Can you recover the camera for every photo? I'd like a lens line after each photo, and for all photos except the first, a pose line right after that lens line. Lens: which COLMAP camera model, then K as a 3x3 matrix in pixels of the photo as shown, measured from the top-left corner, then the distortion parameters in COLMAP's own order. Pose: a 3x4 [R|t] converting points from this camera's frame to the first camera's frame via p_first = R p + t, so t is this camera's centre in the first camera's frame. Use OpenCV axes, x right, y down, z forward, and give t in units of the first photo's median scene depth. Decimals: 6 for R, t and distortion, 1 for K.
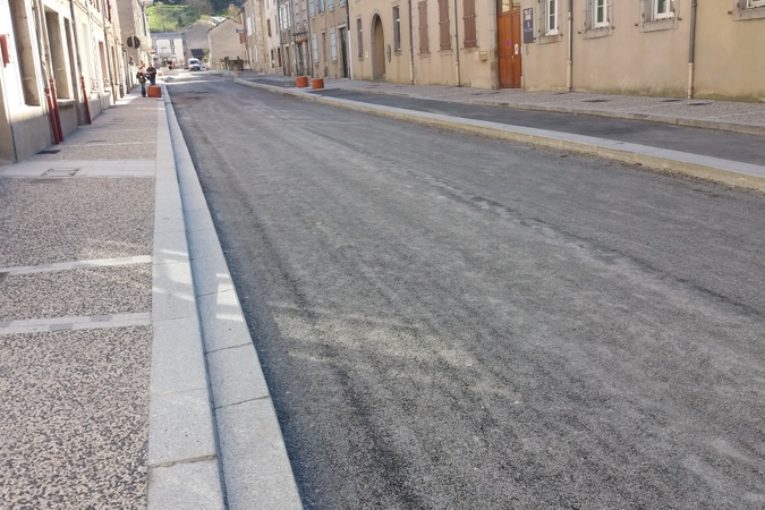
lens RADIAL K [[724.7, 0, 382.9], [0, 724.7, 258.6], [0, 0, 1]] dist [0.164647, -0.389671]
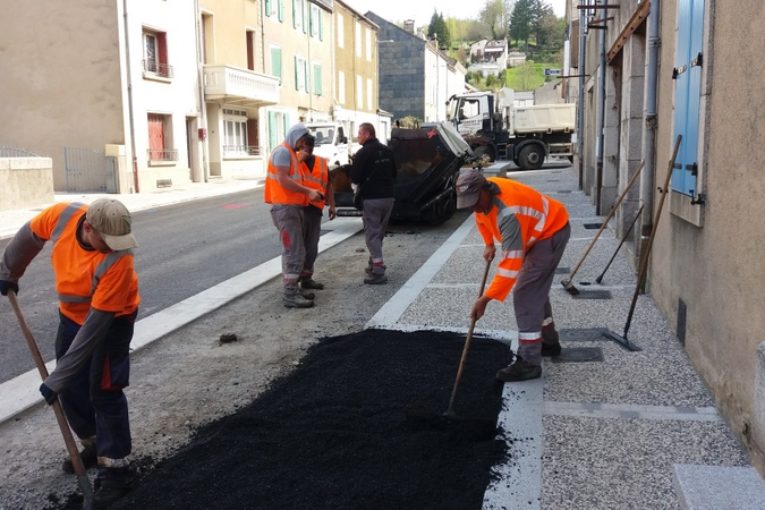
lens RADIAL K [[724.7, 0, 382.9], [0, 724.7, 258.6], [0, 0, 1]] dist [0.164647, -0.389671]
pose [[0.873639, 0.111199, -0.473698, -0.110867], [-0.150214, 0.987620, -0.045199, -0.356034], [0.462807, 0.110644, 0.879527, 1.282166]]
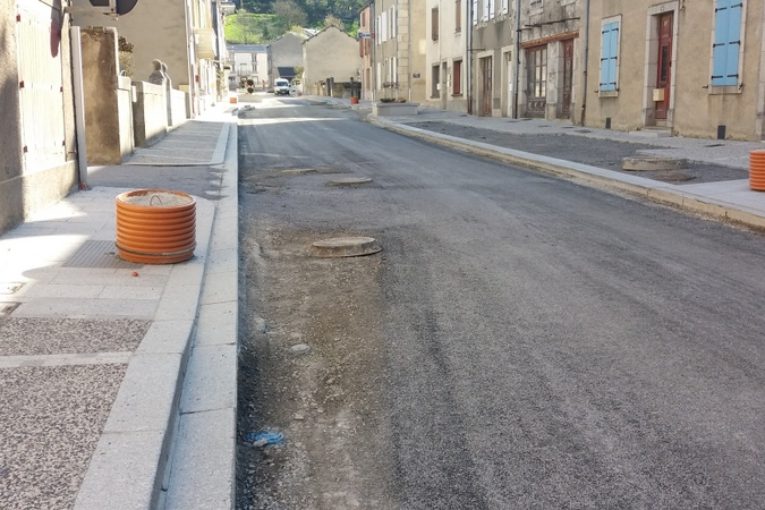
lens RADIAL K [[836.4, 0, 382.5], [0, 836.4, 255.0], [0, 0, 1]] dist [0.239176, -0.594504]
pose [[0.992114, 0.059689, -0.110215, -0.222463], [-0.067111, 0.995632, -0.064908, -0.201625], [0.105859, 0.071793, 0.991786, 0.767099]]
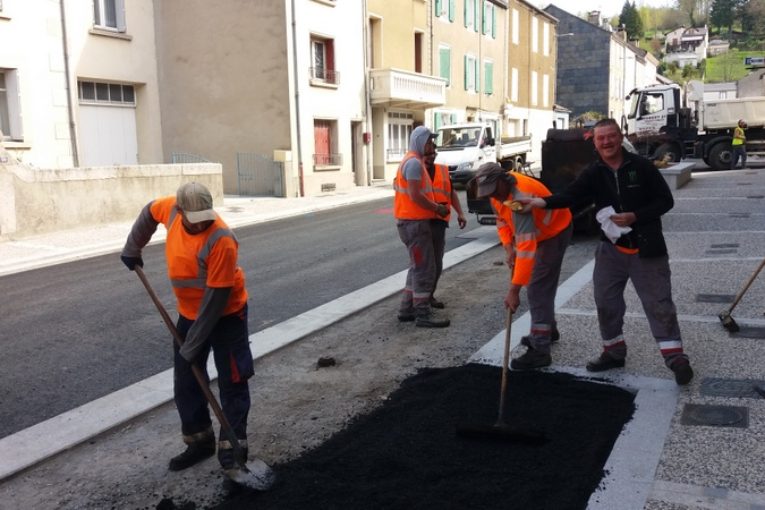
lens RADIAL K [[725.5, 0, 382.5], [0, 725.5, 255.0], [0, 0, 1]] dist [0.178555, -0.443225]
pose [[0.731097, 0.129207, -0.669928, -0.106914], [-0.181007, 0.983450, -0.007859, -0.364297], [0.657825, 0.127007, 0.742385, 1.303080]]
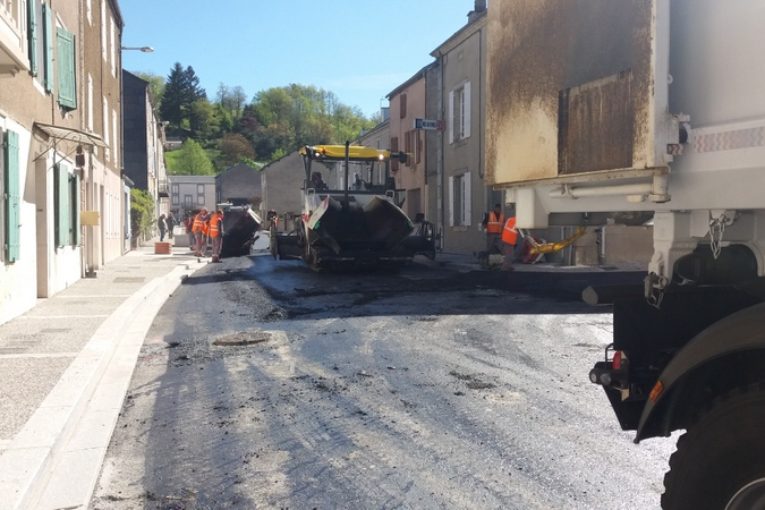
lens RADIAL K [[724.7, 0, 382.9], [0, 724.7, 258.6], [0, 0, 1]] dist [0.164647, -0.389671]
pose [[0.998934, 0.042263, -0.018545, -0.502921], [-0.045238, 0.976229, -0.211970, -0.454715], [0.009146, 0.212583, 0.977100, 1.727169]]
